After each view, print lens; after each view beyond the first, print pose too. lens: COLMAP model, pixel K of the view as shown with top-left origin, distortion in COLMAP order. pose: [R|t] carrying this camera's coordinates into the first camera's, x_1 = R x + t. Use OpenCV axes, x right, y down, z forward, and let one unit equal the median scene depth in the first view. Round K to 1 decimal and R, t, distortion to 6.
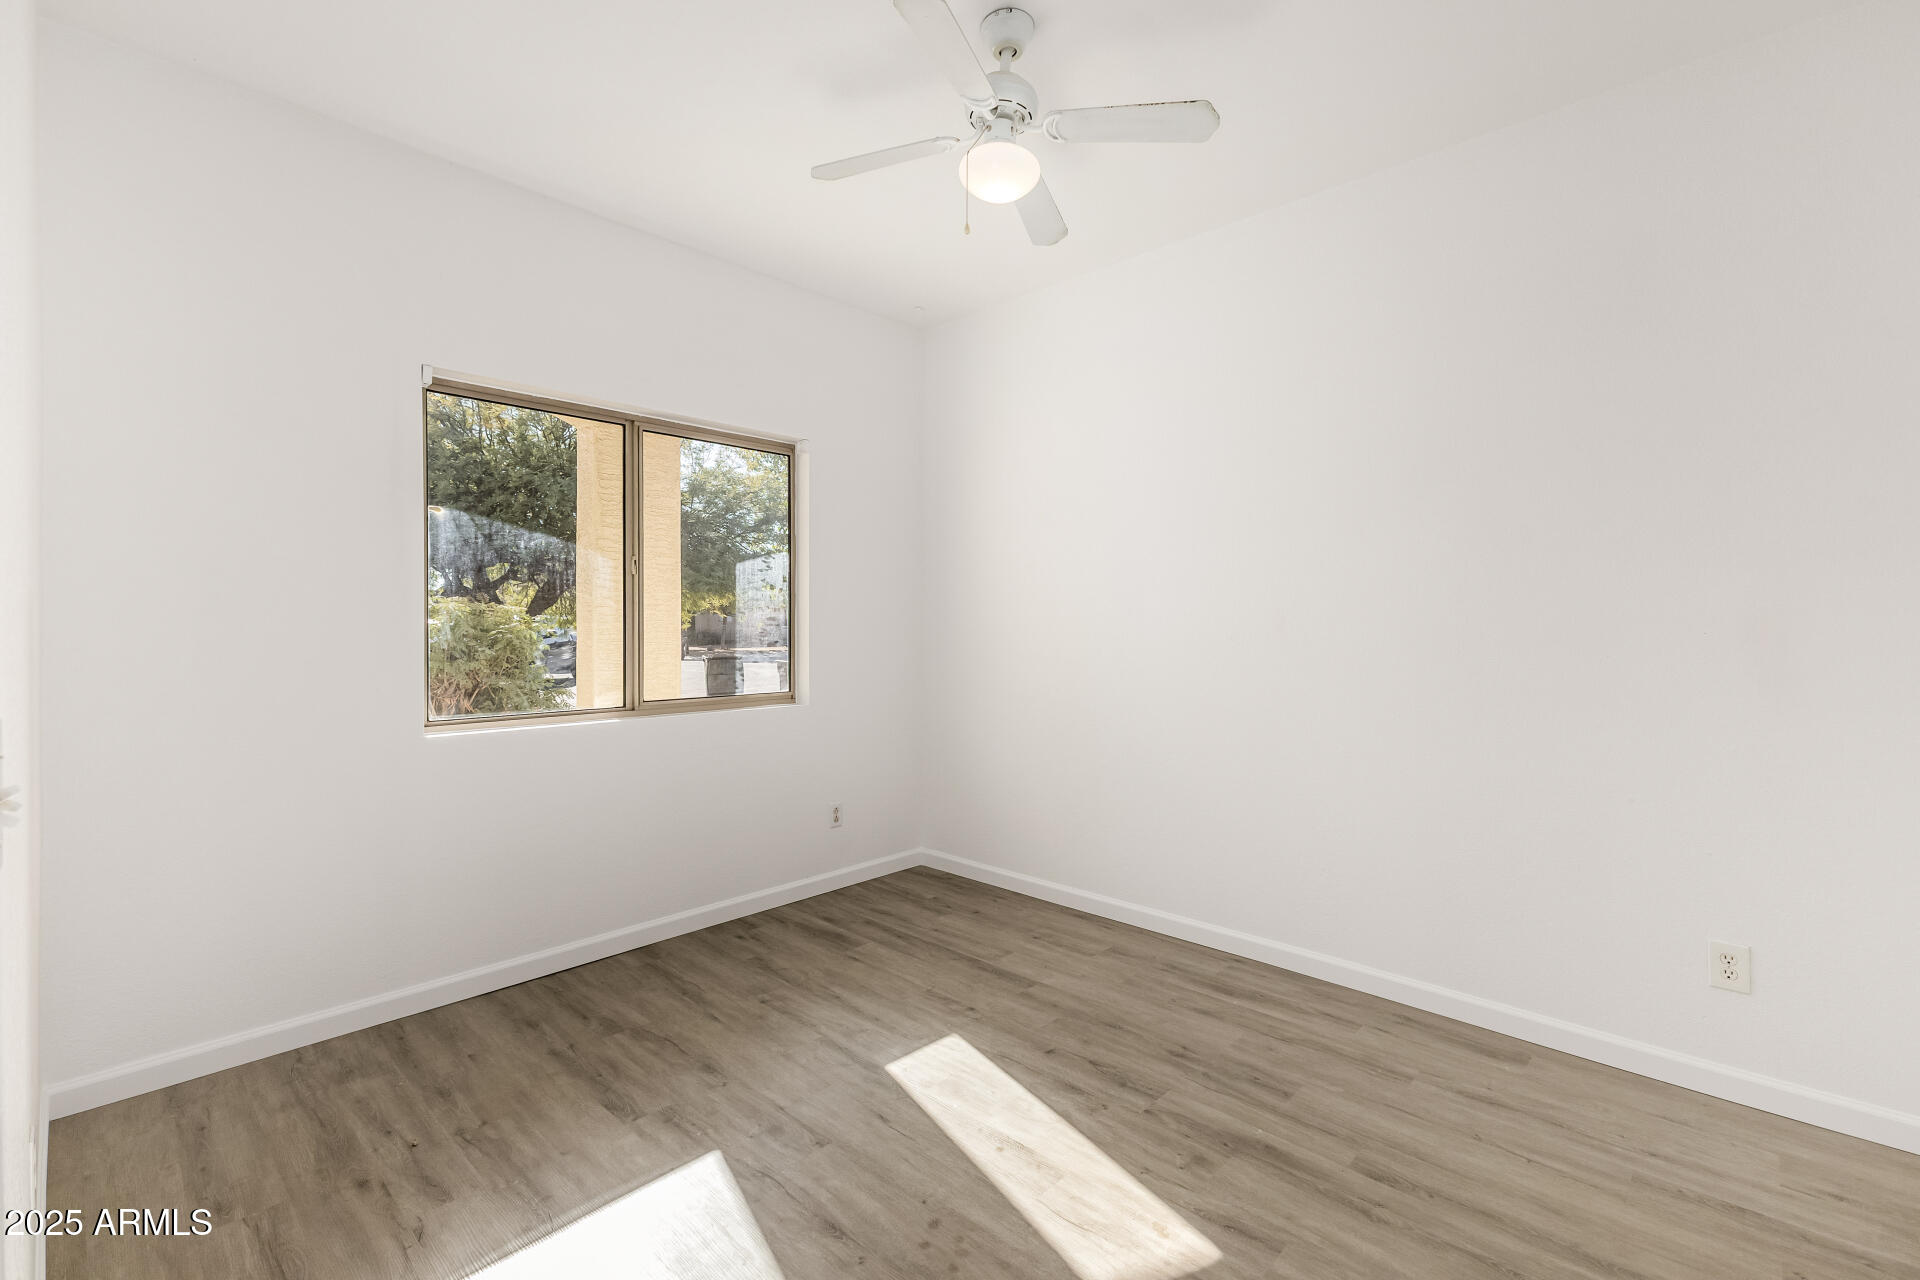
lens RADIAL K [[838.6, 0, 961.6], [0, 838.6, 631.8], [0, 0, 1]] dist [0.014369, -0.002864]
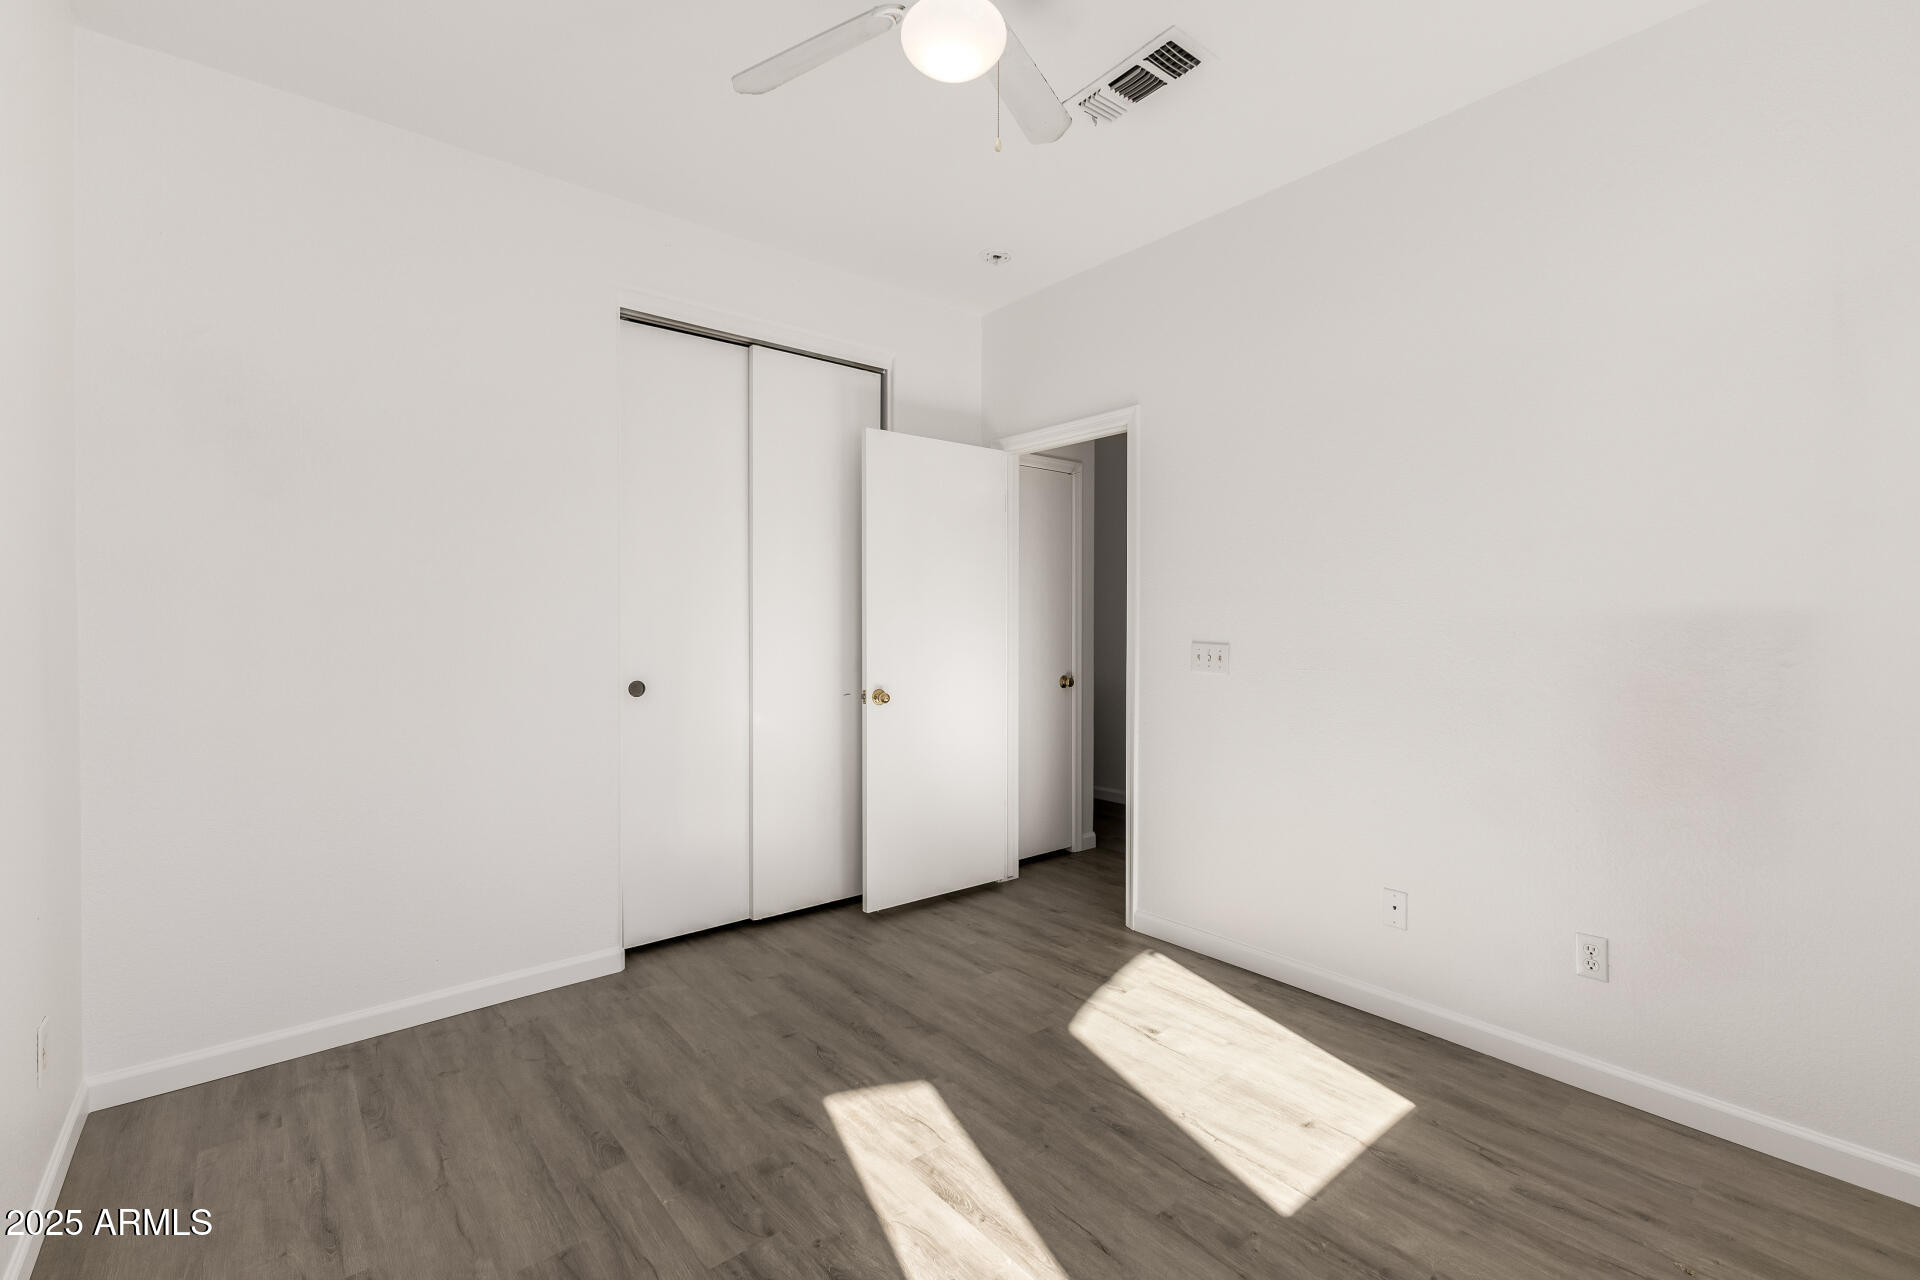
lens RADIAL K [[838.6, 0, 958.7], [0, 838.6, 635.2], [0, 0, 1]] dist [0.014369, -0.002864]
pose [[-0.991208, -0.000705, 0.132314, -0.072593], [0.001740, 0.999830, 0.018361, -0.016748], [-0.132305, 0.018430, -0.991038, 2.011638]]
